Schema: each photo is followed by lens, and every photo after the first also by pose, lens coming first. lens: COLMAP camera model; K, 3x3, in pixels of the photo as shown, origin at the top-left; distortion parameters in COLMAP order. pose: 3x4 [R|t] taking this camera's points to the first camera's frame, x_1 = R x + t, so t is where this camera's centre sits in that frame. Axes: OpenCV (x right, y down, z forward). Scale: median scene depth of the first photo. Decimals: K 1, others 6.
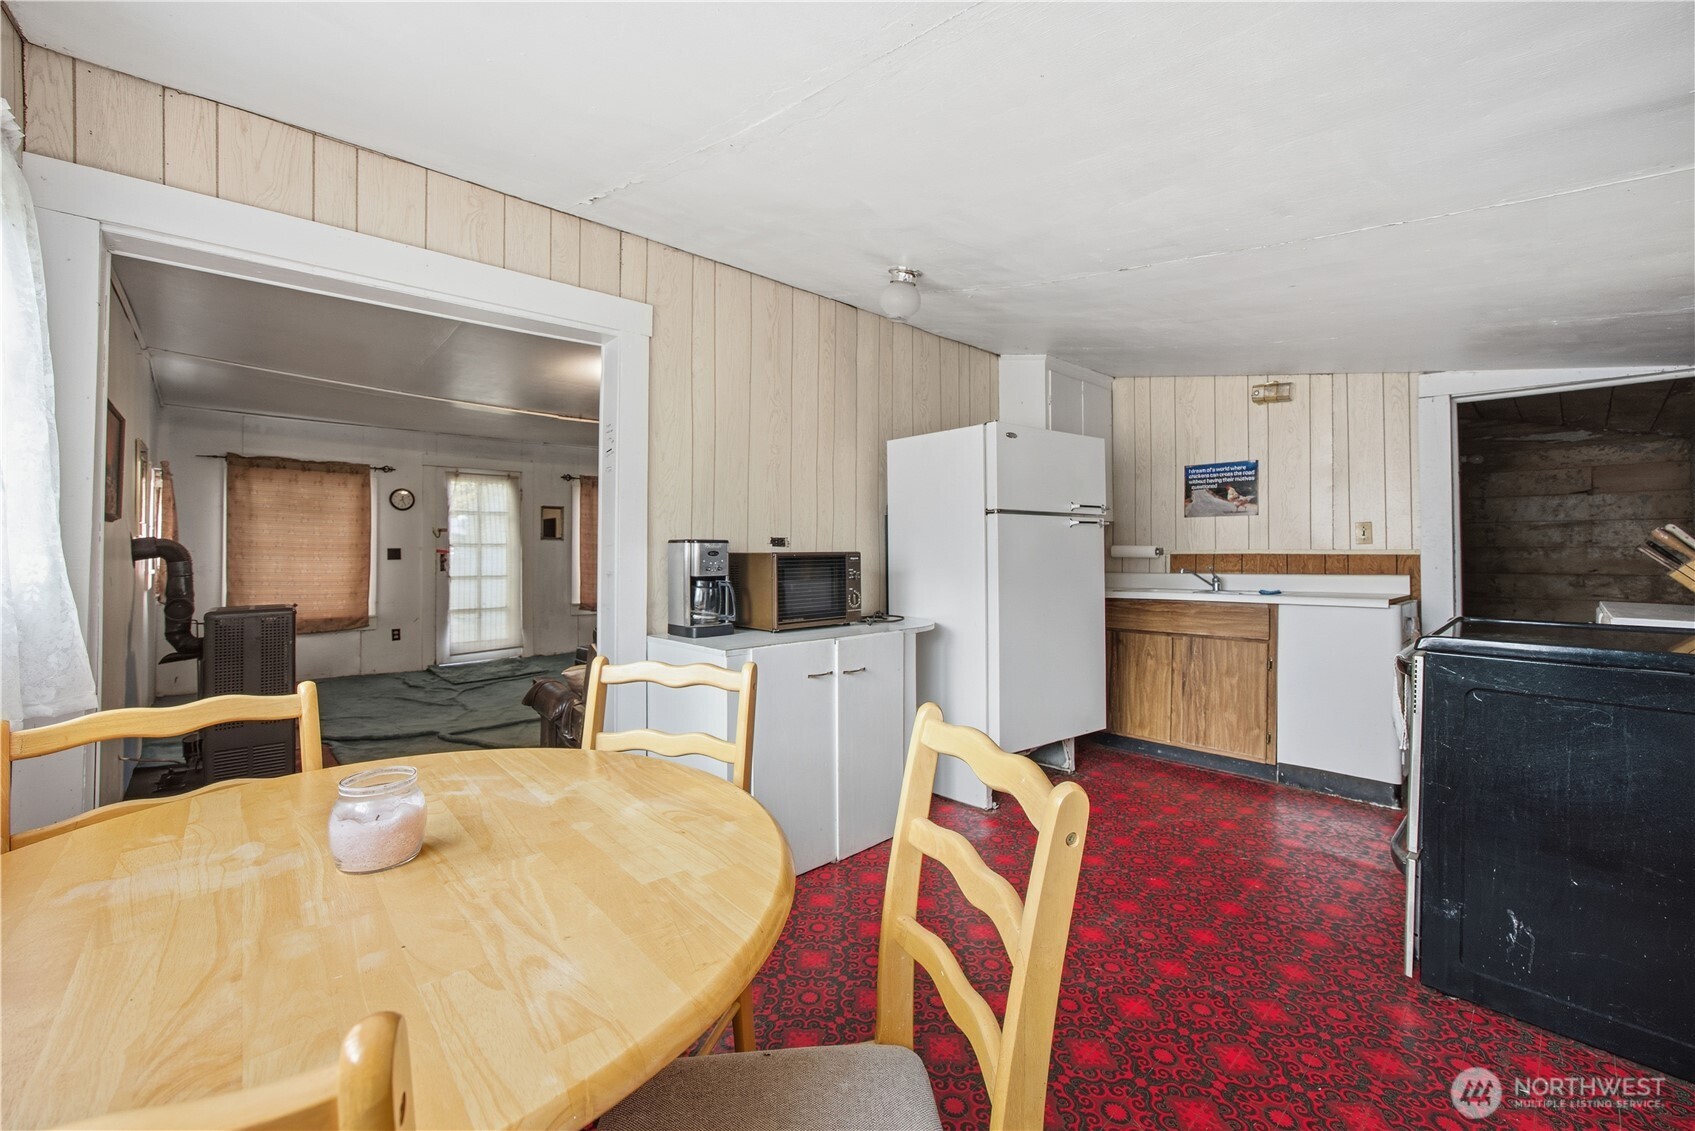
lens RADIAL K [[711.3, 0, 852.0], [0, 711.3, 549.8], [0, 0, 1]] dist [-0.000529, 0.000135]
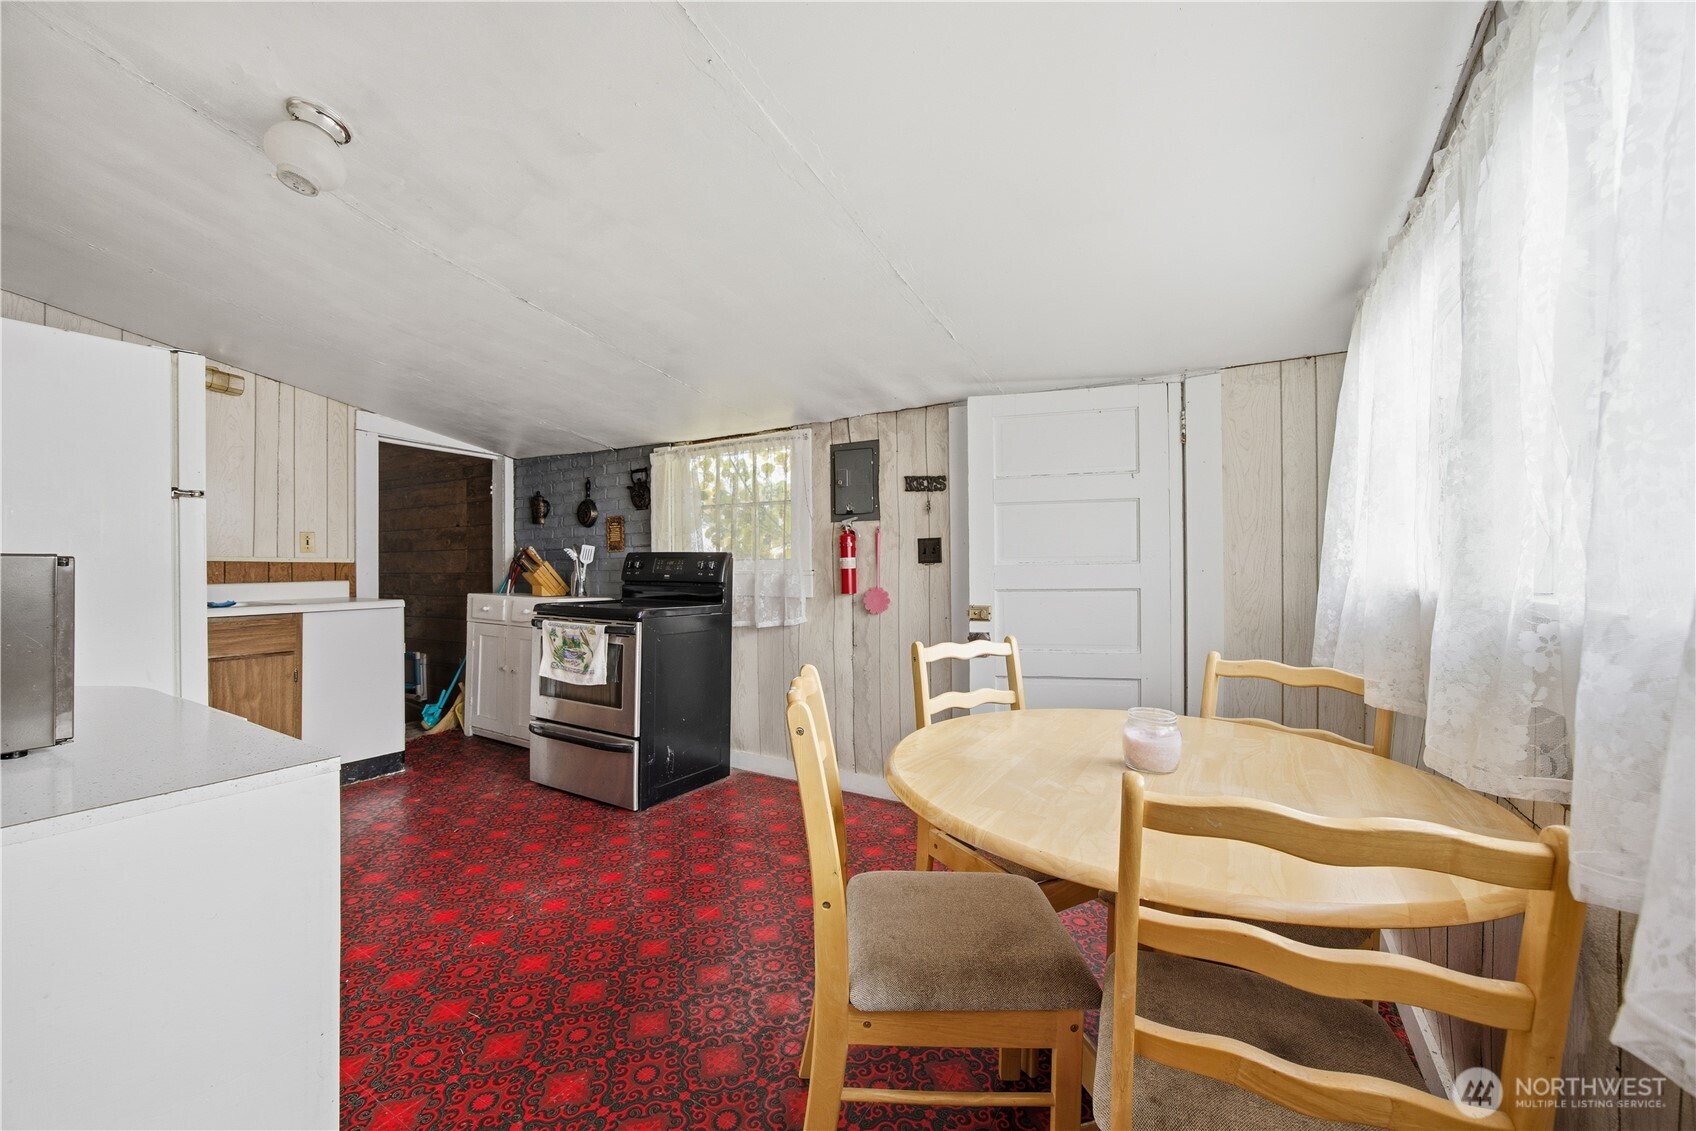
lens RADIAL K [[653.6, 0, 848.9], [0, 653.6, 568.0], [0, 0, 1]] dist [0.001458, 0.000012]
pose [[-0.311002, -0.004023, 0.950401, -1.452561], [-0.011661, 0.999932, 0.000416, 0.015726], [-0.950338, -0.010953, -0.311027, 1.667984]]
